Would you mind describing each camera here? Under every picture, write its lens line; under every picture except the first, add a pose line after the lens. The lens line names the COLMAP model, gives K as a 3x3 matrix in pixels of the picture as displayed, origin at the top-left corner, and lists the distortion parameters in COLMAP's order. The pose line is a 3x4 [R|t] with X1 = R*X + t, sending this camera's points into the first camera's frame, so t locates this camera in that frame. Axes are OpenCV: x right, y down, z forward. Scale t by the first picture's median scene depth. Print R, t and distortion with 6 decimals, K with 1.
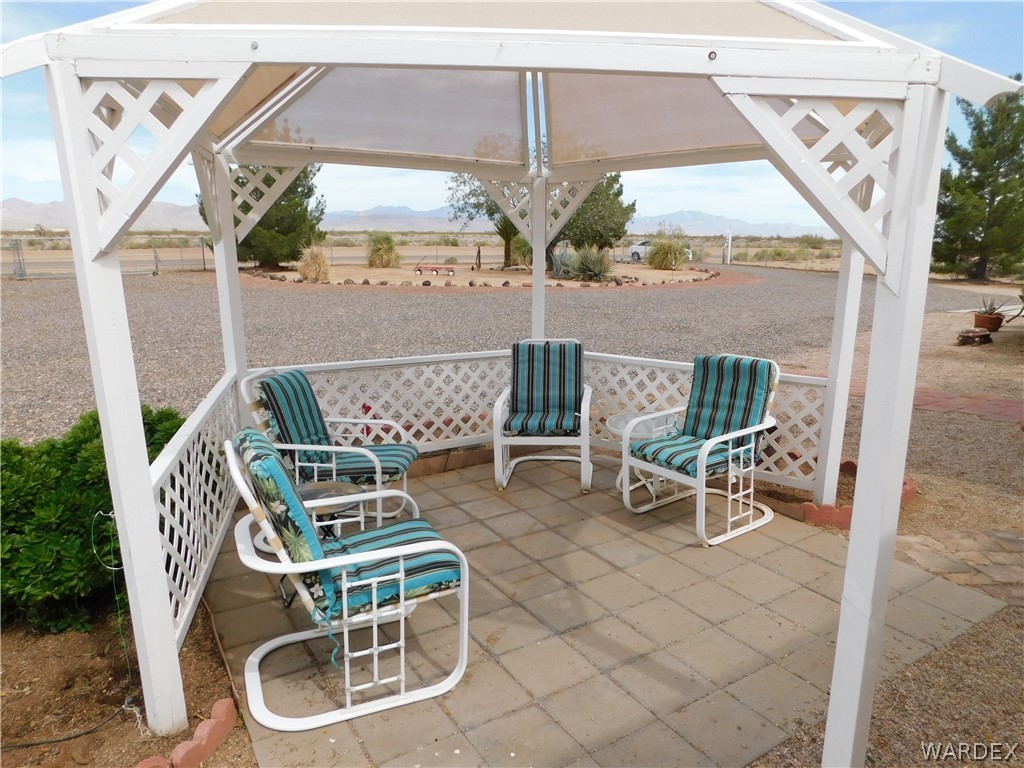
lens RADIAL K [[694.3, 0, 512.0], [0, 694.3, 384.0], [0, 0, 1]] dist [0.000505, 0.003142]
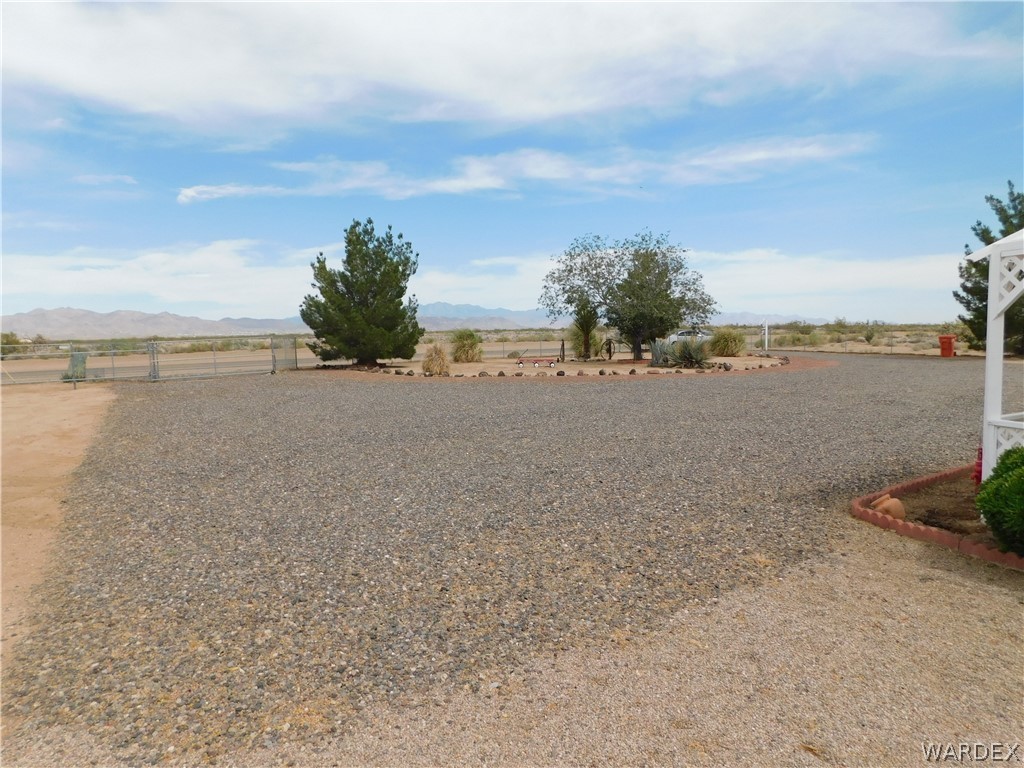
lens RADIAL K [[694.3, 0, 512.0], [0, 694.3, 384.0], [0, 0, 1]] dist [0.000505, 0.003142]
pose [[0.998232, -0.030754, 0.050862, -0.184293], [0.037446, 0.989953, -0.136345, 0.007833], [-0.046158, 0.138009, 0.989355, -0.020912]]
